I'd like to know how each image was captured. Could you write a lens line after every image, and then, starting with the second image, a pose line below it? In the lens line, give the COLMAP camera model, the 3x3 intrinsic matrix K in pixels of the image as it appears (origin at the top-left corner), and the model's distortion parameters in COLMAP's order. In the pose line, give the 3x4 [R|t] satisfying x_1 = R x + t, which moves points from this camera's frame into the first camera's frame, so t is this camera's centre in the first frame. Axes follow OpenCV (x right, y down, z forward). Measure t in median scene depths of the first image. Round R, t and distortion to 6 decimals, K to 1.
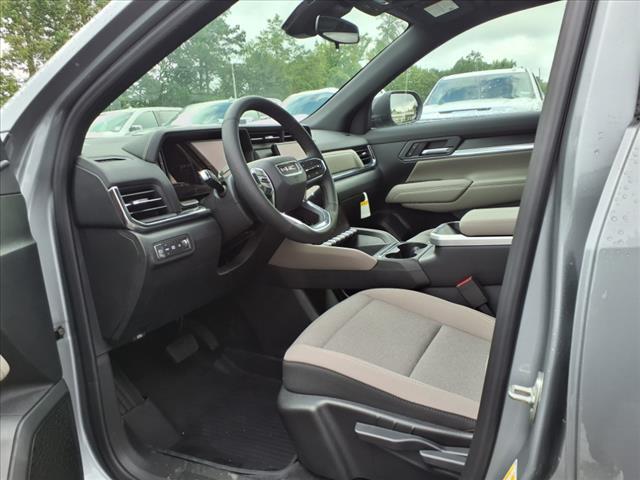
lens RADIAL K [[555.4, 0, 320.0], [0, 555.4, 240.0], [0, 0, 1]] dist [0.087573, -0.133638]
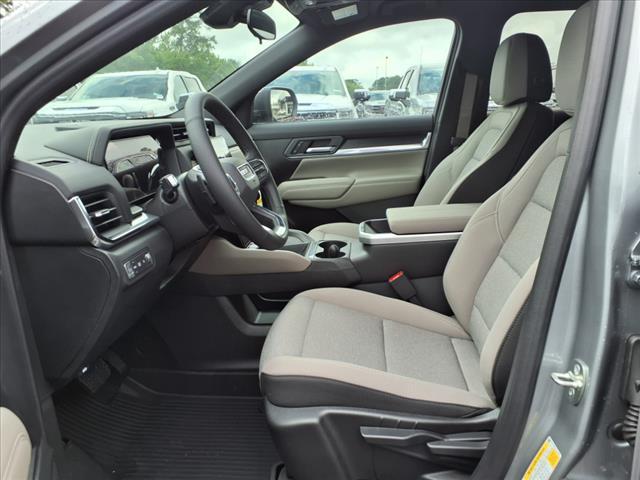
lens RADIAL K [[554.7, 0, 320.0], [0, 554.7, 240.0], [0, 0, 1]] dist [0.118220, -0.141871]
pose [[0.921292, -0.044390, 0.386329, -0.247833], [0.035110, 0.998901, 0.031048, -0.030211], [-0.387283, -0.015040, 0.921838, 0.062503]]
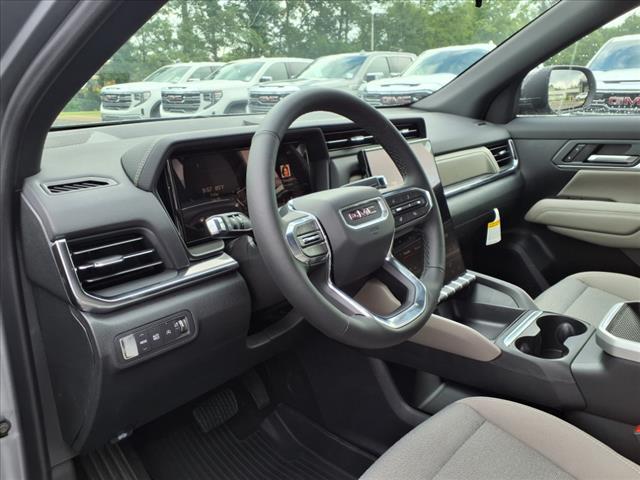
lens RADIAL K [[521.9, 0, 327.5], [0, 521.9, 224.7], [0, 0, 1]] dist [0.003284, -0.003854]
pose [[0.968857, 0.114683, -0.219463, 0.024245], [-0.095889, 0.990897, 0.094486, -0.132652], [0.228301, -0.070500, 0.971035, 0.358687]]
